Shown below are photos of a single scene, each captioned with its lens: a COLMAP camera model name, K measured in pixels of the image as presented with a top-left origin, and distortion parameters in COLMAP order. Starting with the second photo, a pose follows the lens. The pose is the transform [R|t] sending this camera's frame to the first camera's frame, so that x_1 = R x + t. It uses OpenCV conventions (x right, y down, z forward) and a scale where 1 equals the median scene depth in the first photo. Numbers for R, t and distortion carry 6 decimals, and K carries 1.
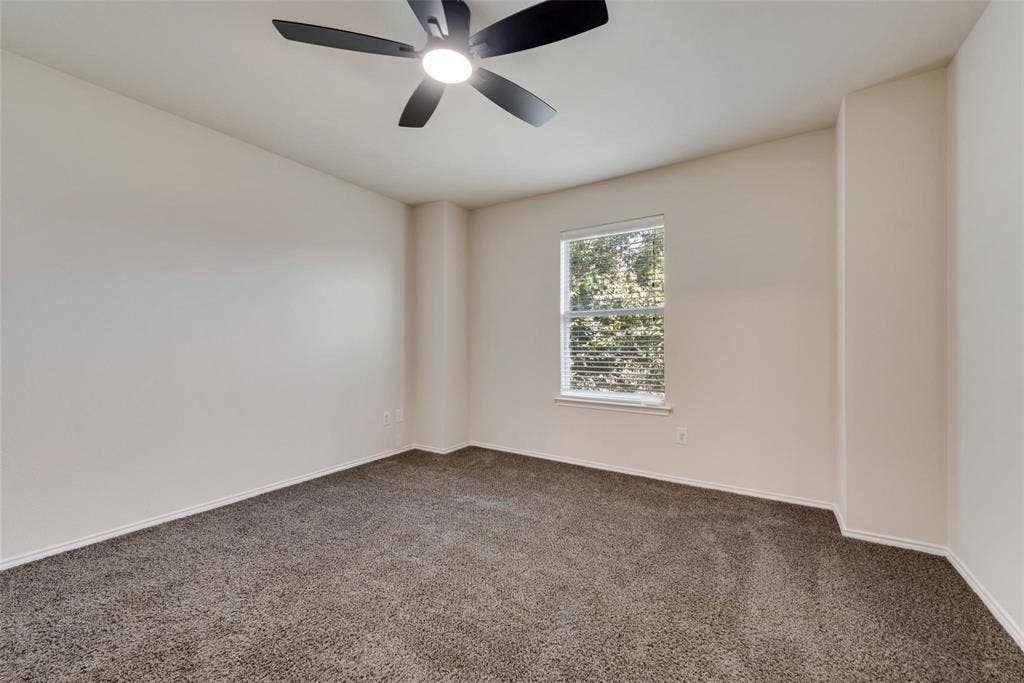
lens RADIAL K [[402.4, 0, 512.0], [0, 402.4, 341.5], [0, 0, 1]] dist [0.000460, 0.000051]
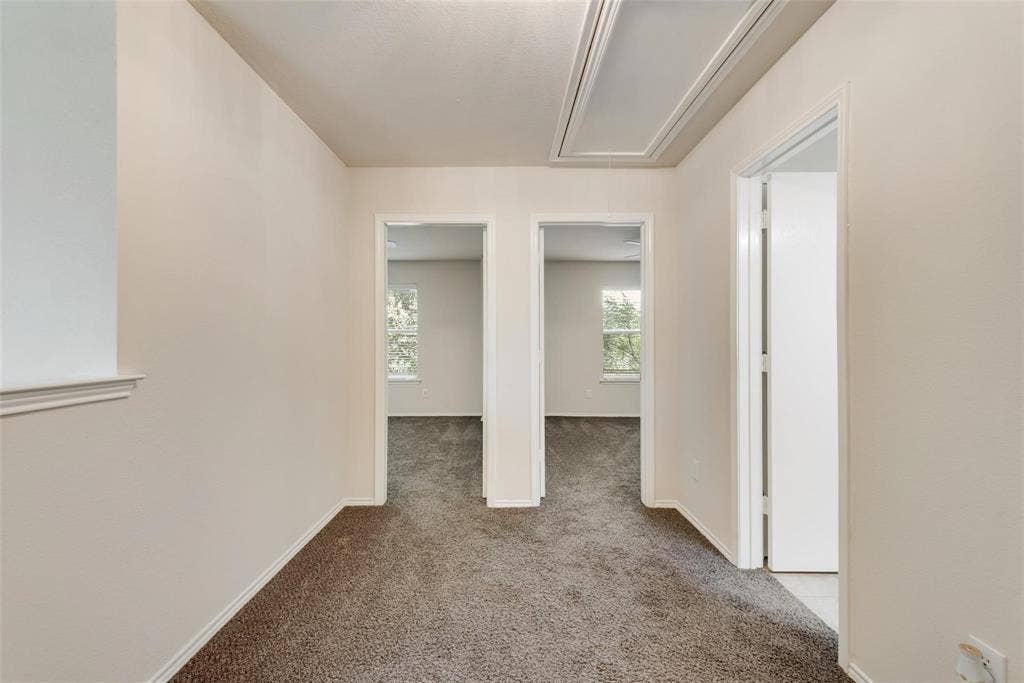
lens RADIAL K [[402.4, 0, 512.0], [0, 402.4, 341.5], [0, 0, 1]] dist [0.000460, 0.000051]
pose [[0.834859, -0.000089, 0.550464, -0.322234], [-0.006264, 0.999934, 0.009663, -0.050605], [-0.550428, -0.011516, 0.834803, -0.905705]]
